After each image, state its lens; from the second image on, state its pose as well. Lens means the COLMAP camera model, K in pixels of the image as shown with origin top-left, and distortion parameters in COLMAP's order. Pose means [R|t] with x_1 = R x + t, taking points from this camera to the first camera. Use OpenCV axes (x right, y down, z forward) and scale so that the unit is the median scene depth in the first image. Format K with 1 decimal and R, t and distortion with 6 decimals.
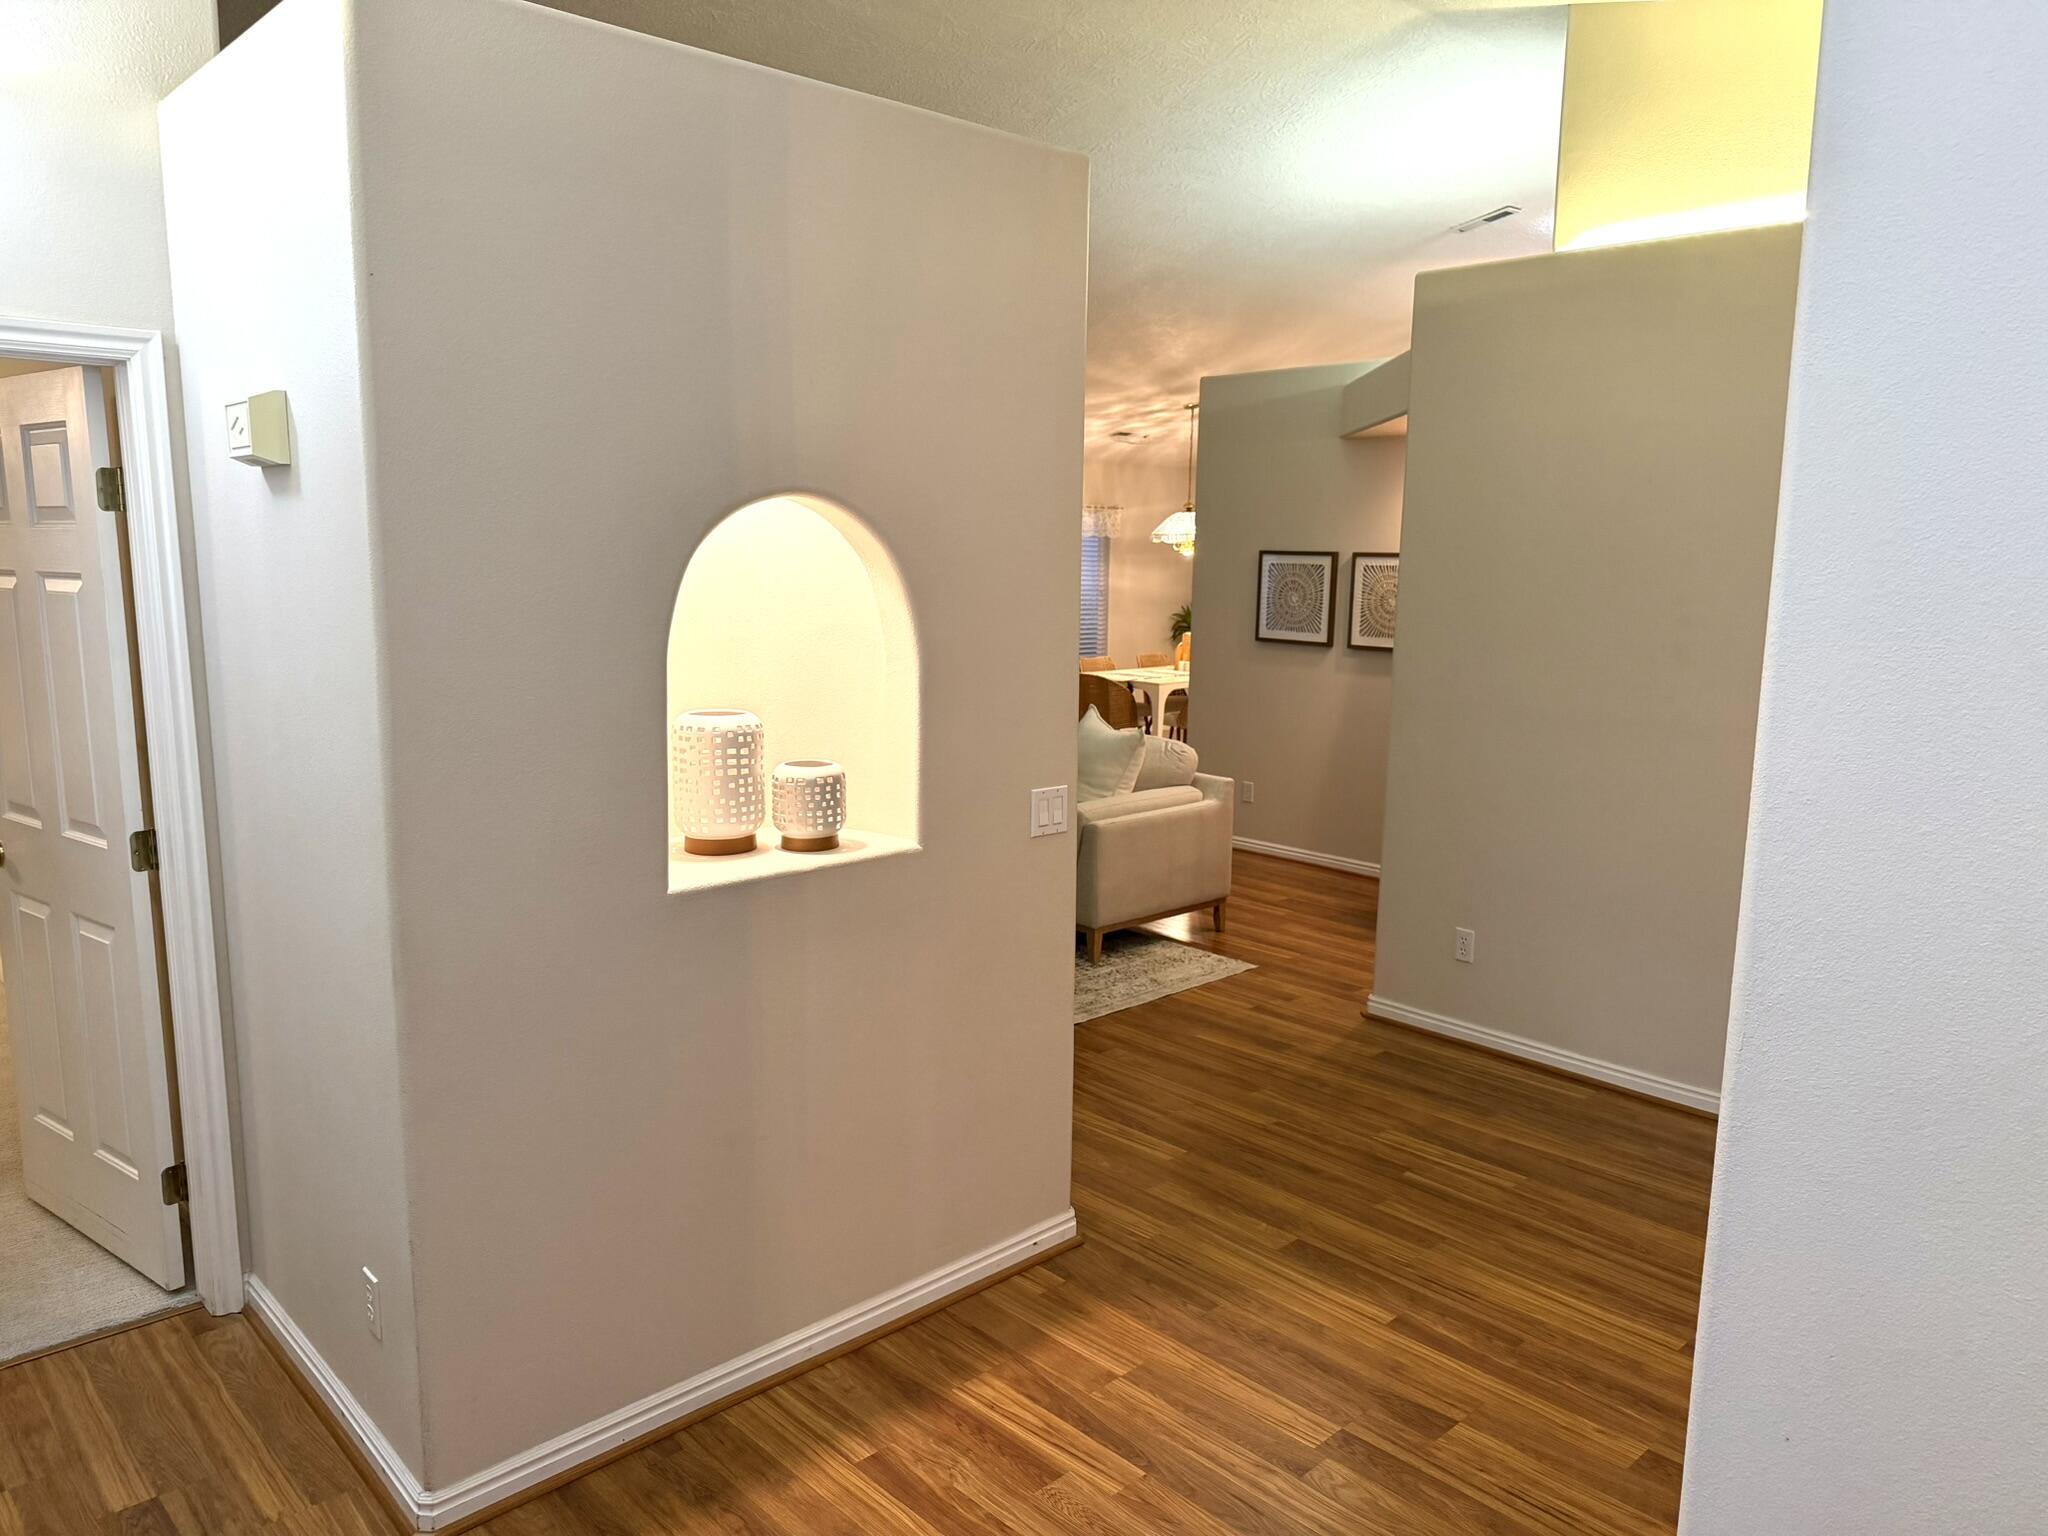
lens RADIAL K [[1425.0, 0, 1024.0], [0, 1425.0, 768.0], [0, 0, 1]] dist [0.114210, -0.179974]
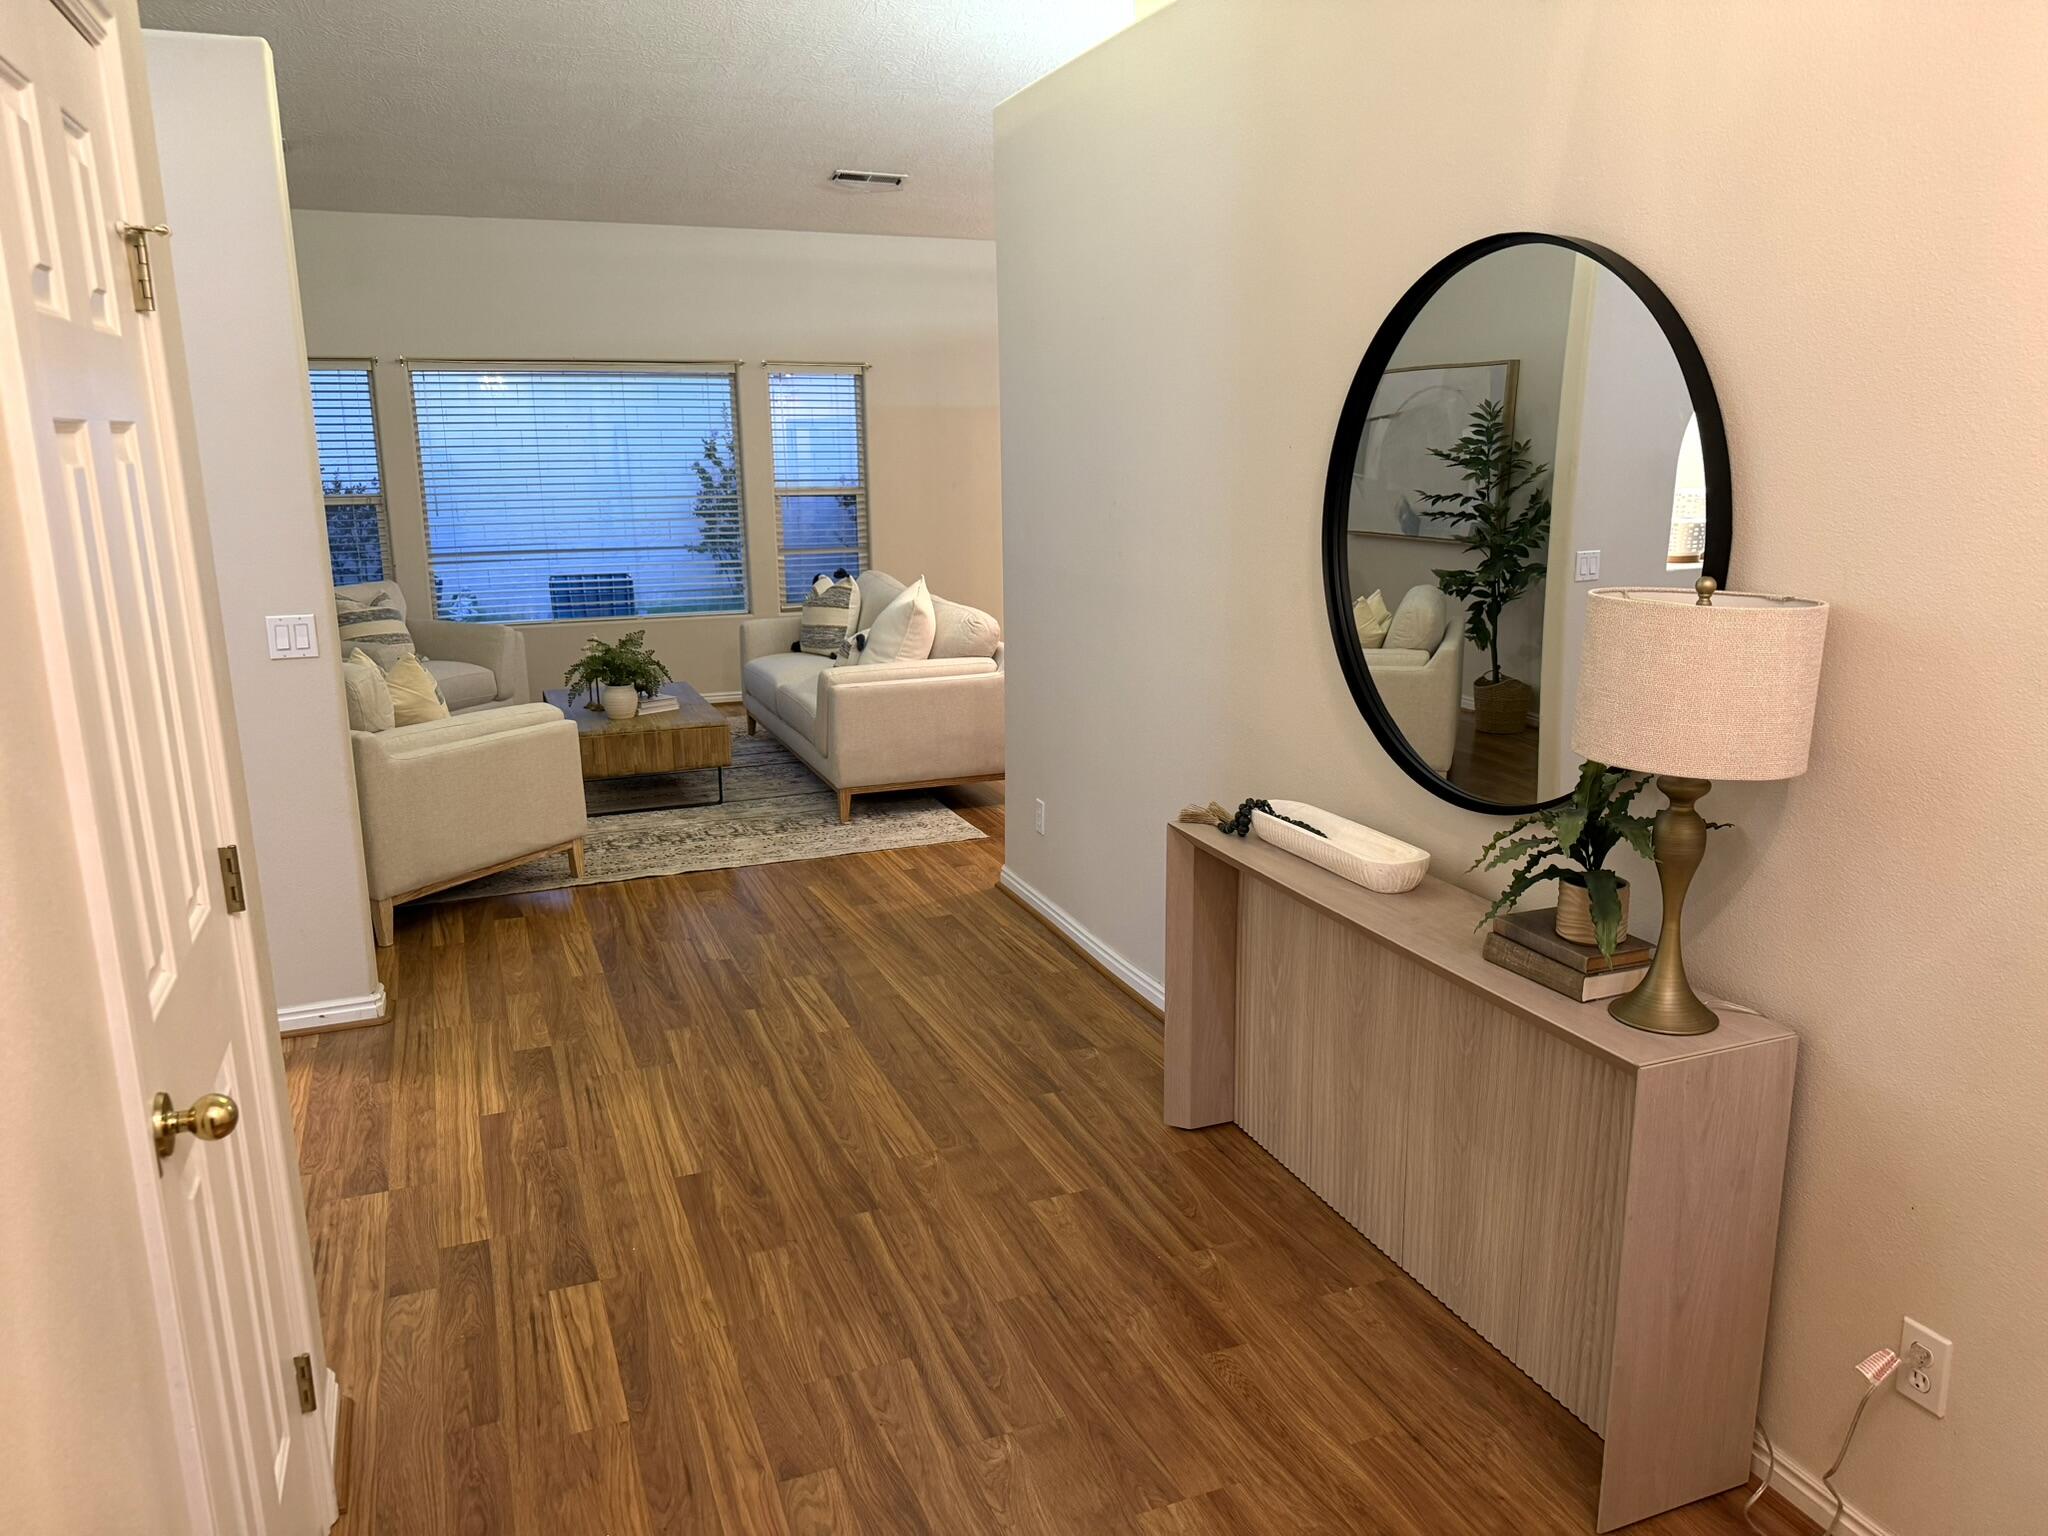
lens RADIAL K [[1425.0, 0, 1024.0], [0, 1425.0, 768.0], [0, 0, 1]] dist [0.114210, -0.179974]
pose [[0.922777, 0.053886, -0.381548, 0.749600], [-0.029412, 0.997135, 0.069693, 0.027590], [0.384211, -0.053089, 0.921718, 0.124581]]
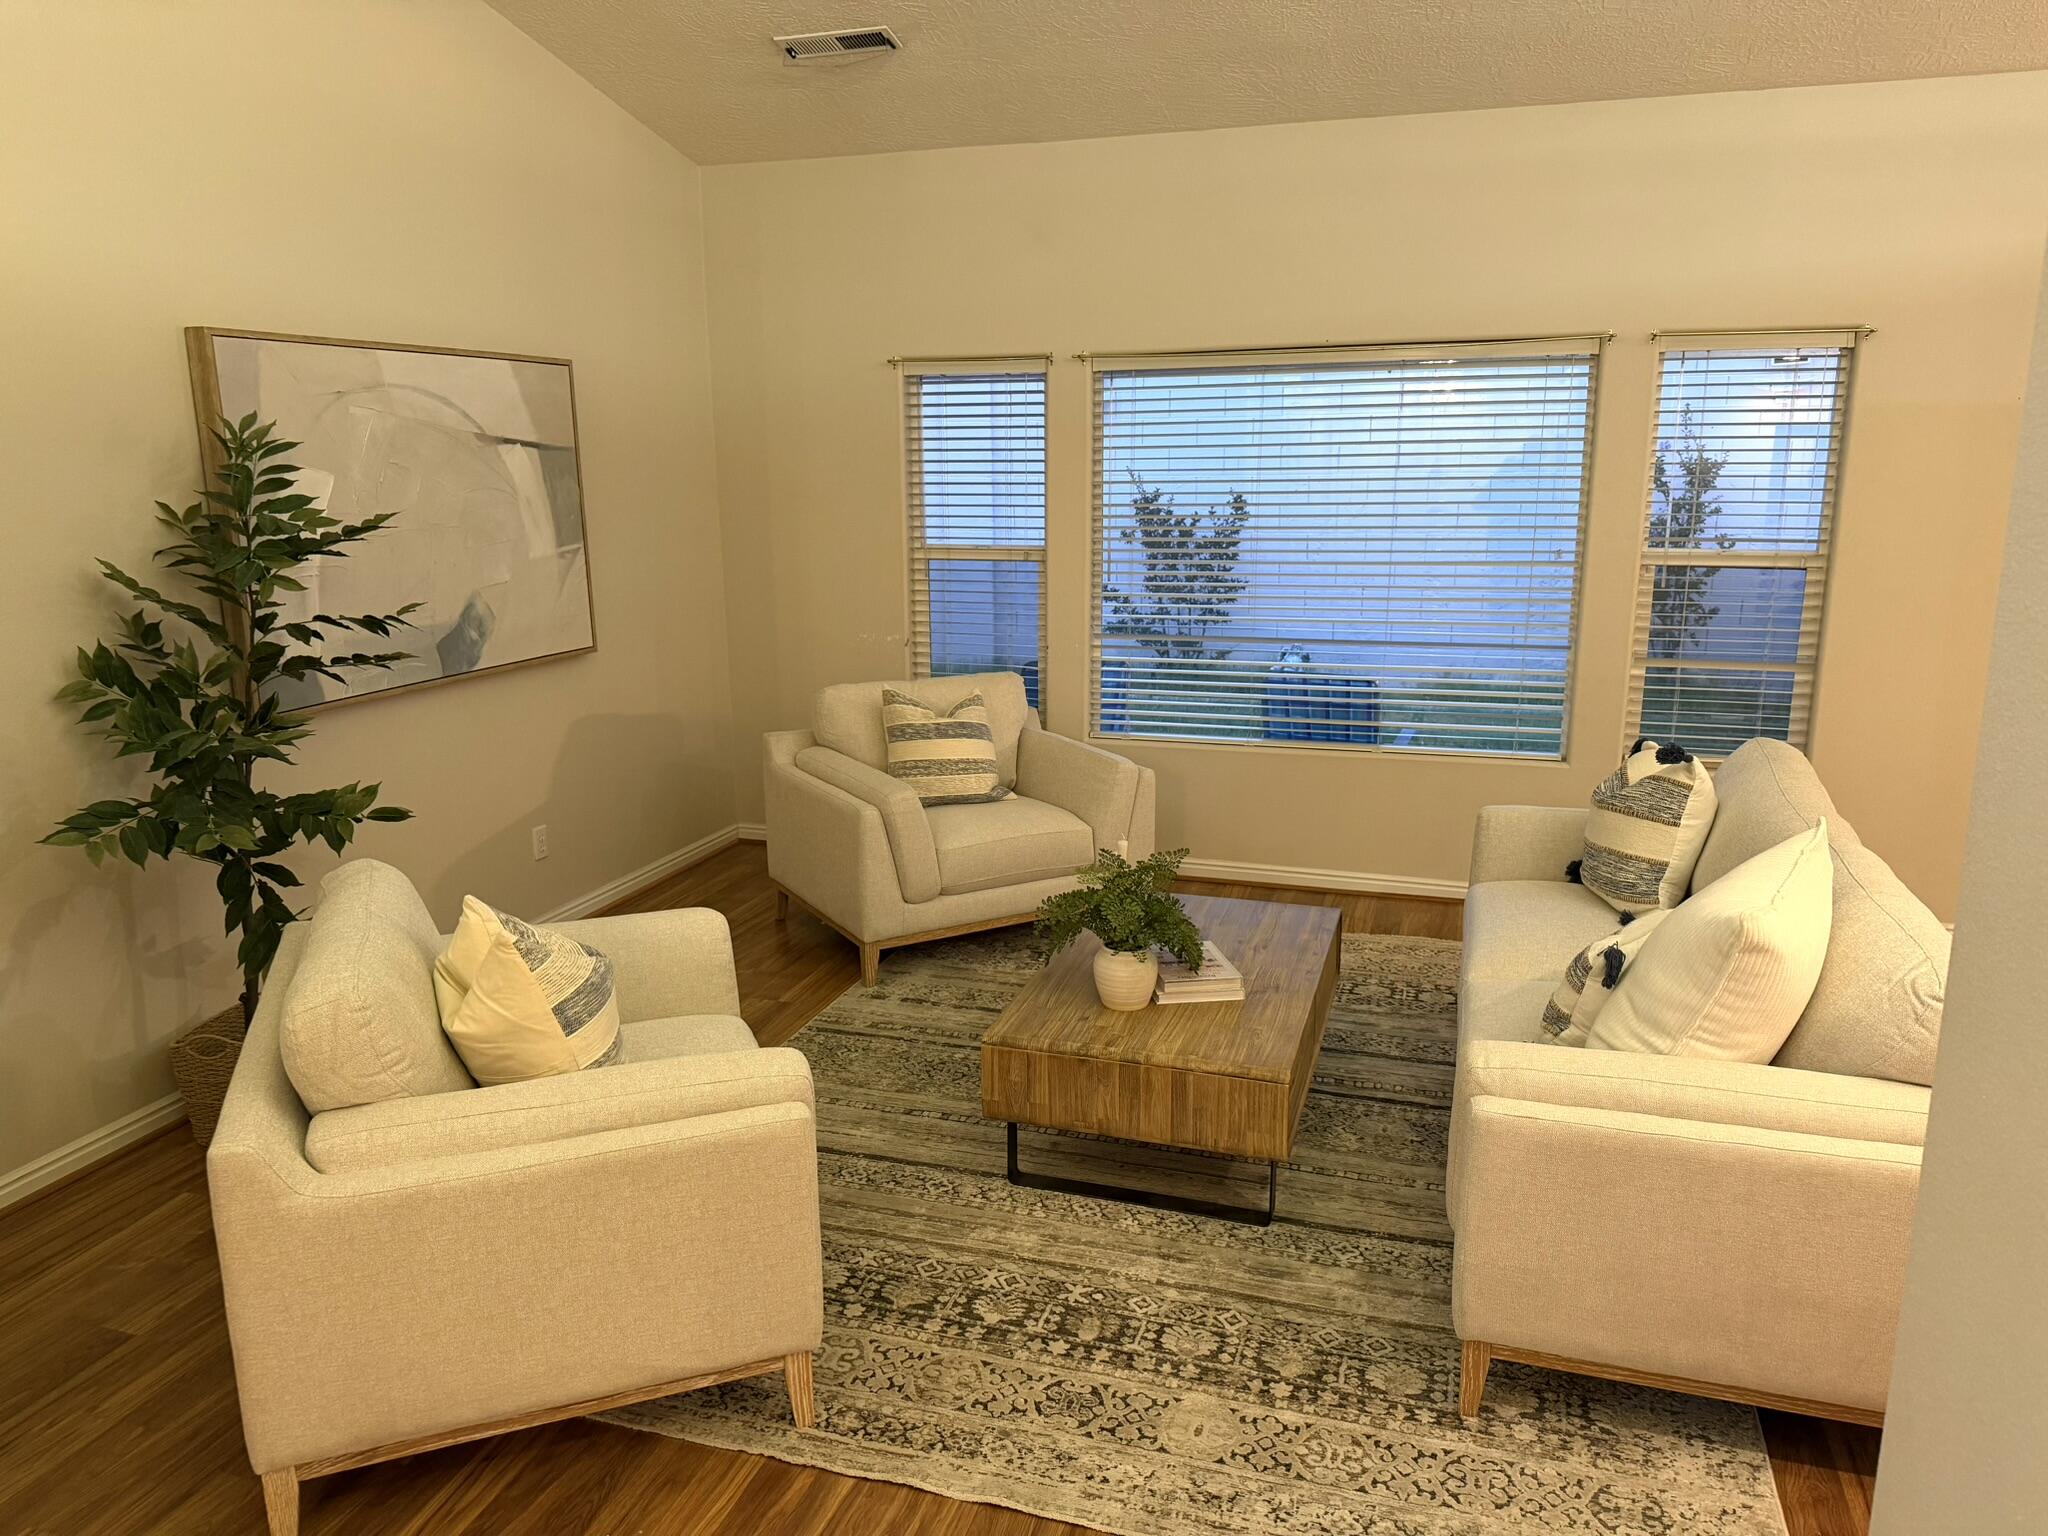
lens RADIAL K [[1425.0, 0, 1024.0], [0, 1425.0, 768.0], [0, 0, 1]] dist [0.114210, -0.179974]
pose [[0.465054, 0.164608, -0.869844, 0.446248], [-0.121582, 0.985127, 0.121422, -0.121930], [0.876894, 0.049289, 0.478150, 0.878723]]
